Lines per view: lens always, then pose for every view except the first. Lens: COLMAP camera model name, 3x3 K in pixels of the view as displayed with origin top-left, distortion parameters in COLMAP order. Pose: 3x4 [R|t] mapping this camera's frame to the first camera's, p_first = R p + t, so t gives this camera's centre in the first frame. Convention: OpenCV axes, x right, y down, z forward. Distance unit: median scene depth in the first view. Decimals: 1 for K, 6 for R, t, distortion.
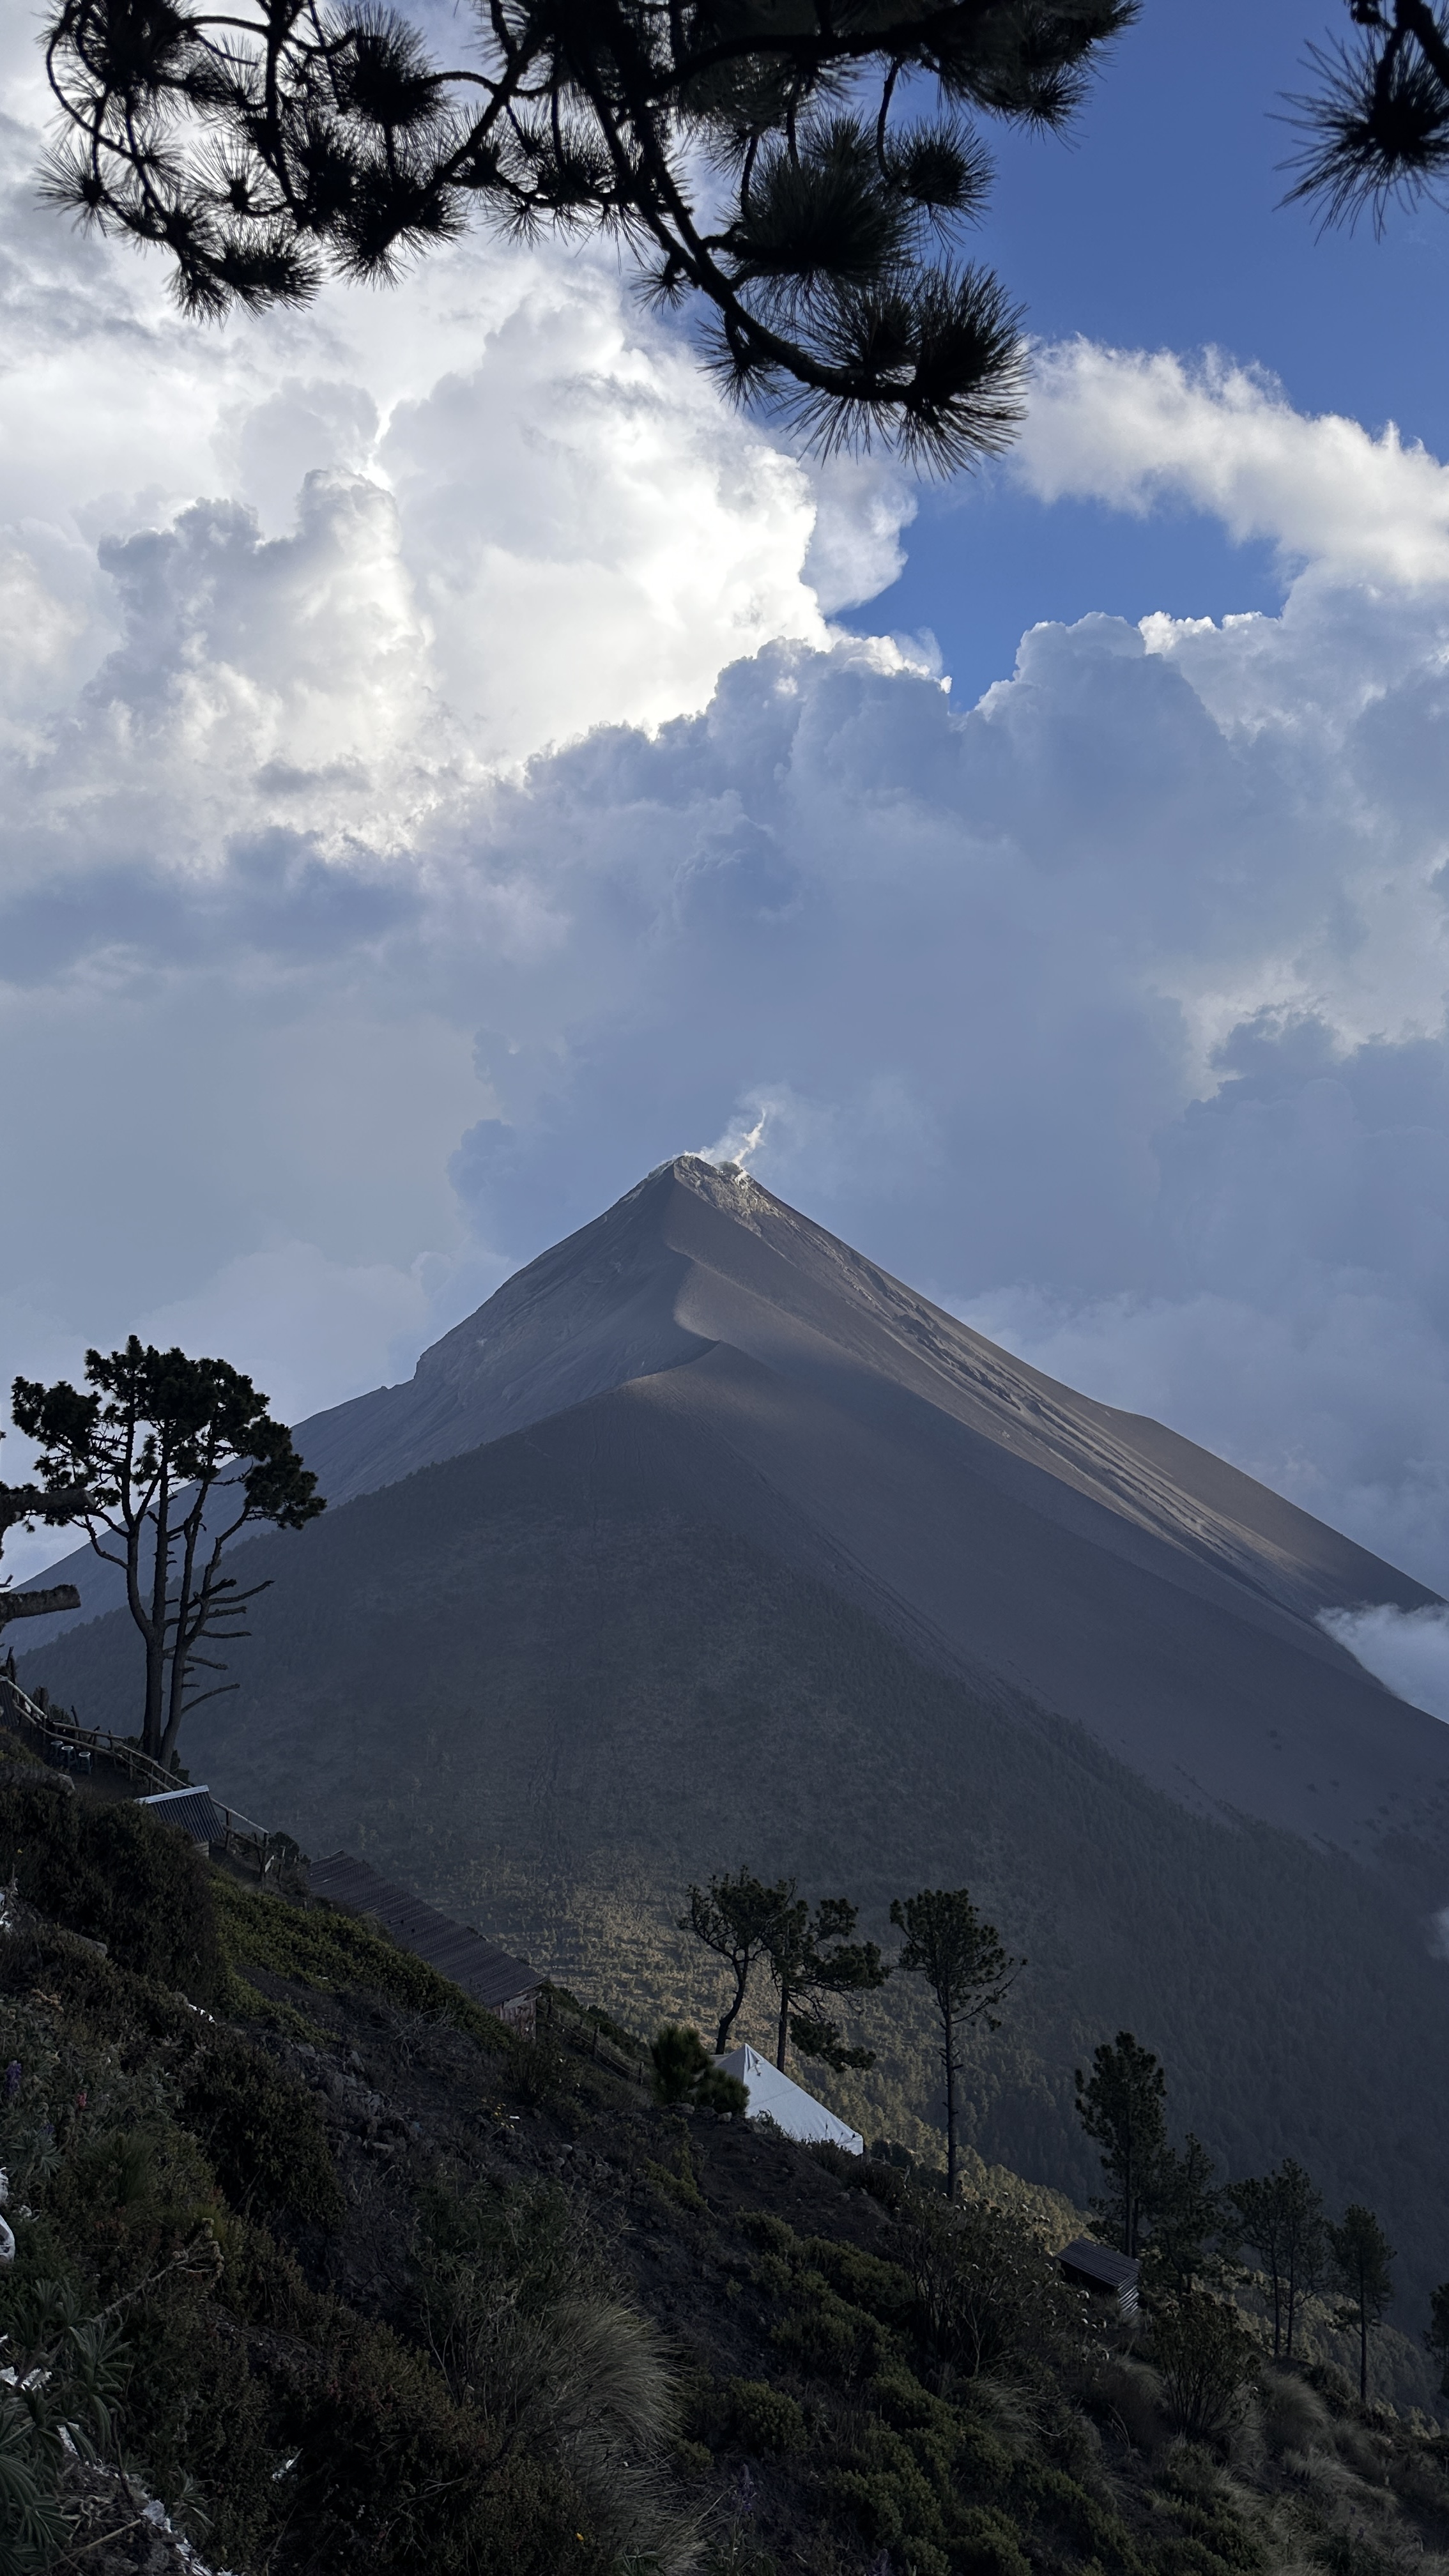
lens RADIAL K [[1820.1, 0, 746.2], [0, 1820.1, 1258.6], [0, 0, 1]] dist [0.163282, -0.262438]
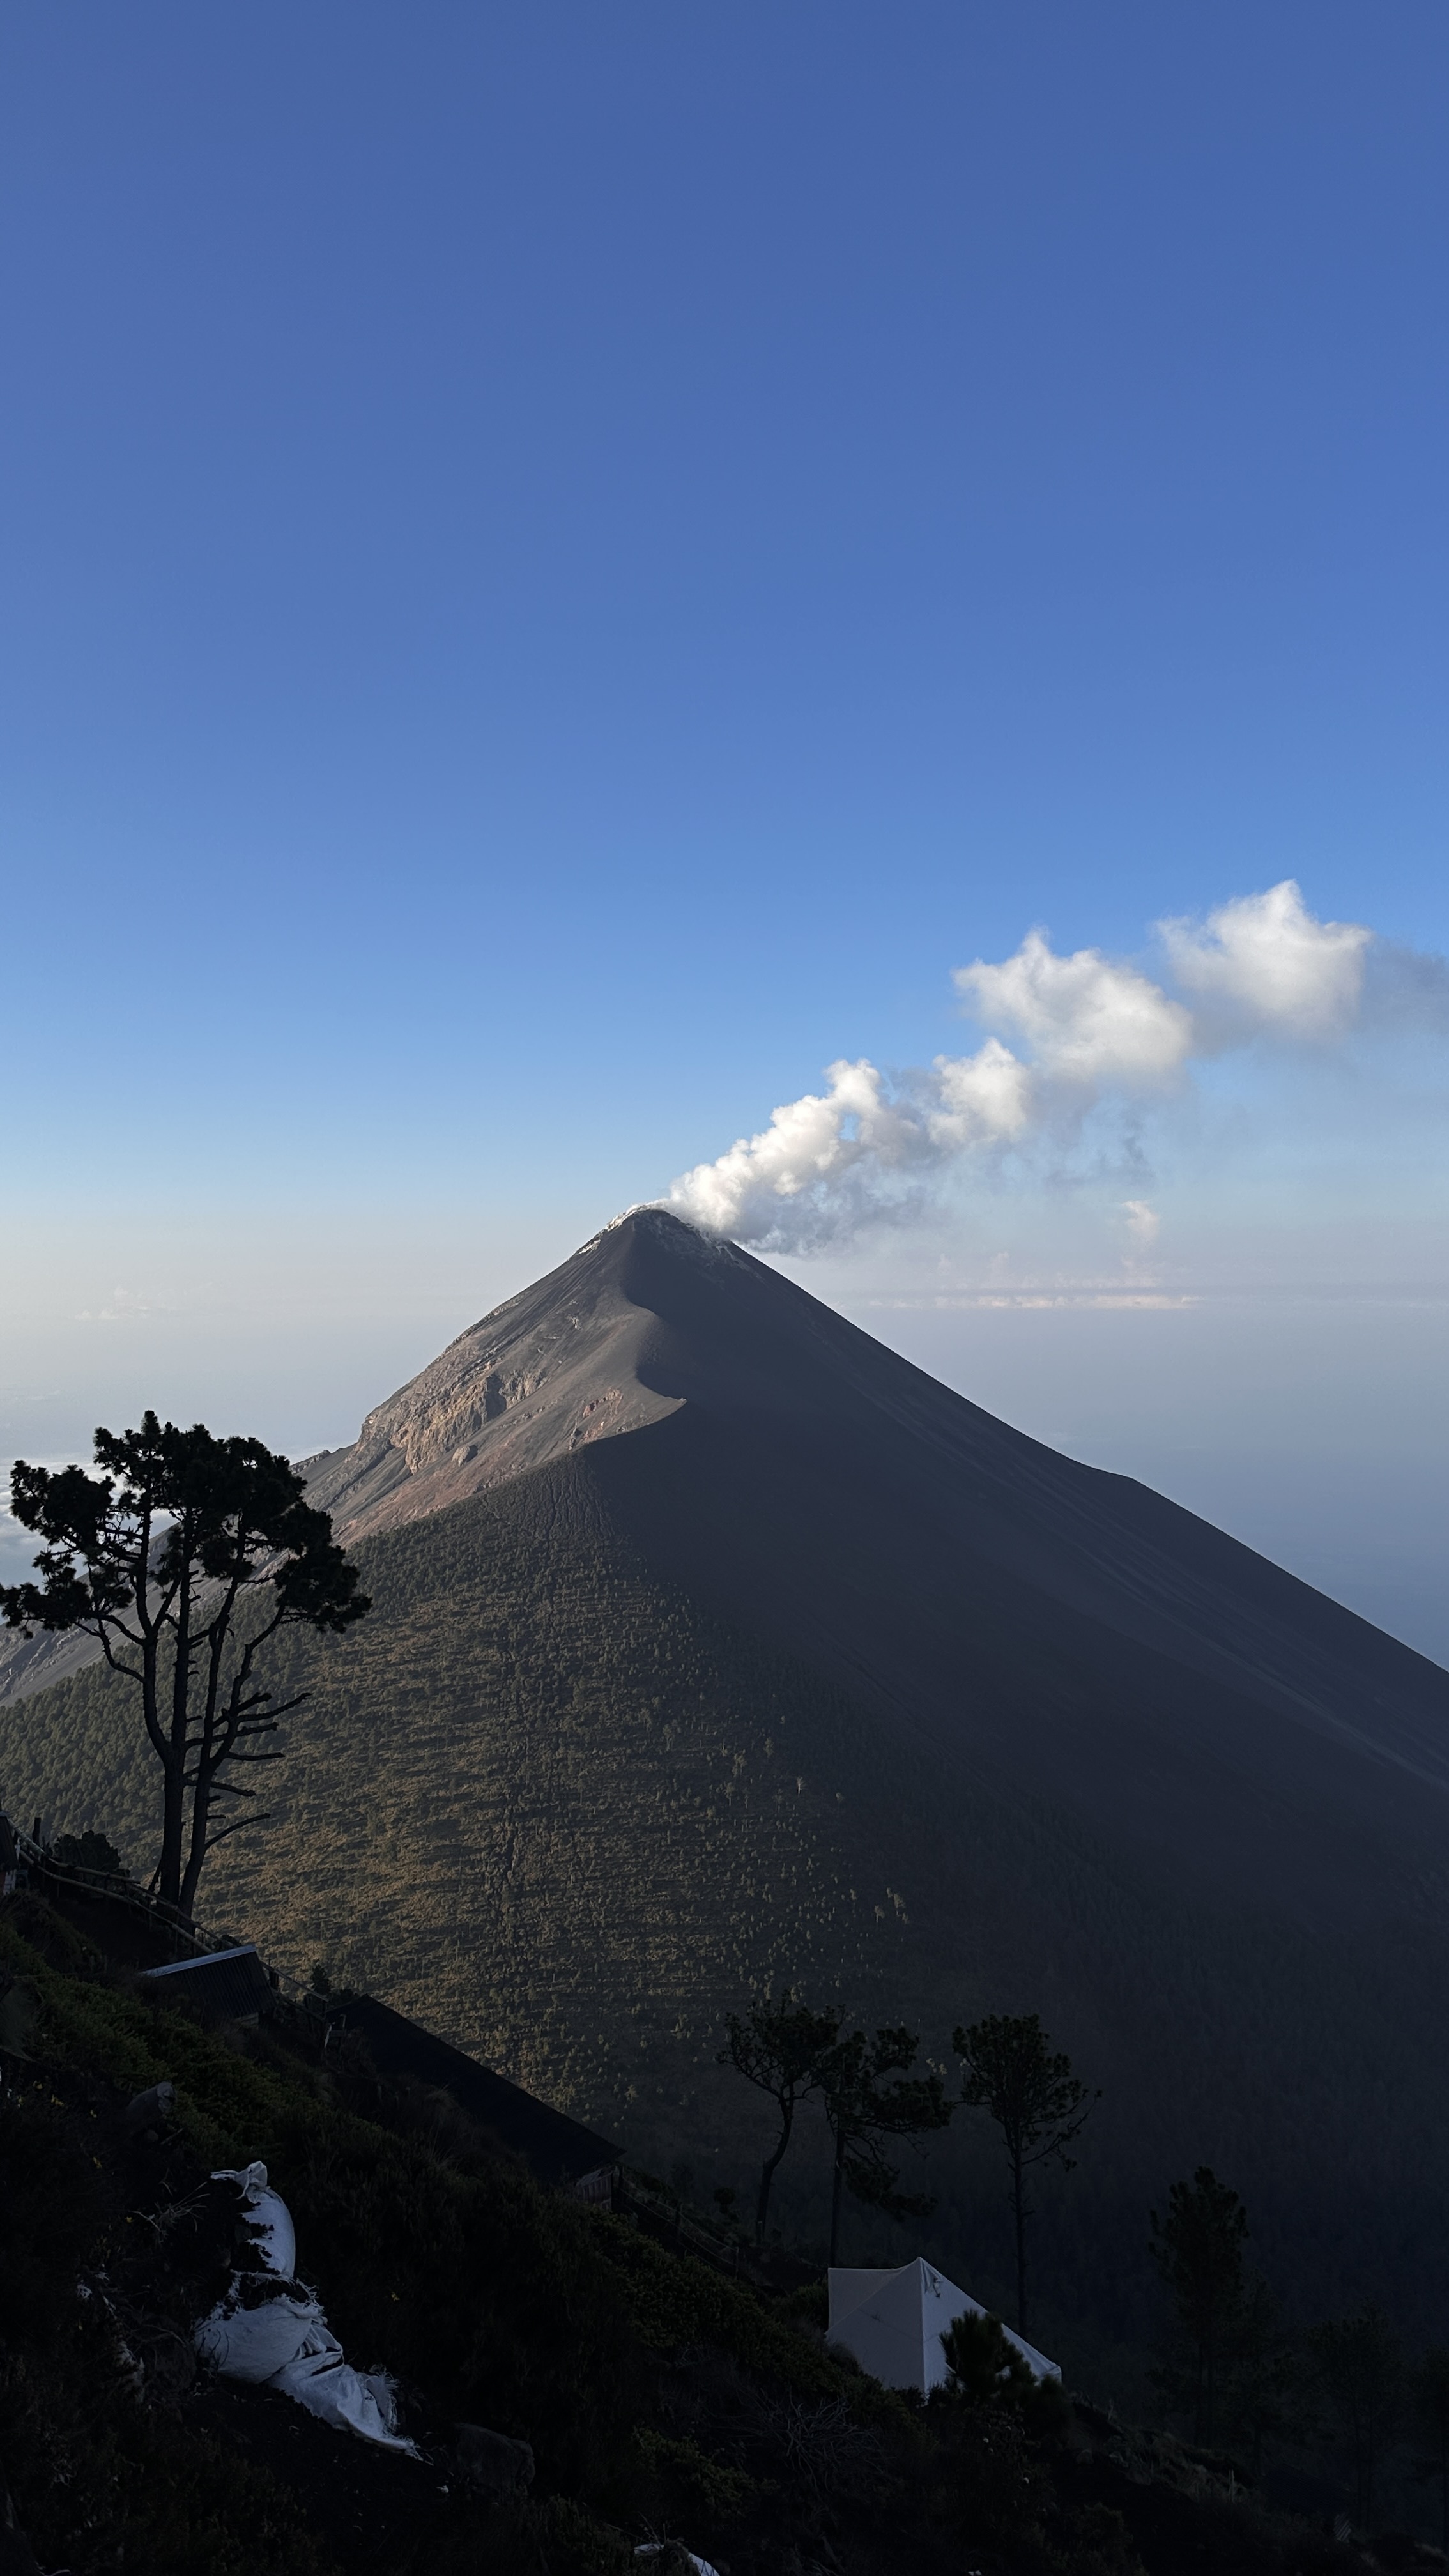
lens RADIAL K [[1894.0, 0, 729.0], [0, 1894.0, 1264.6], [0, 0, 1]] dist [0.143476, -0.193378]
pose [[0.999746, -0.007329, 0.021290, -0.077497], [0.007849, 0.999671, -0.024426, -0.003127], [-0.021104, 0.024587, 0.999475, 0.089958]]
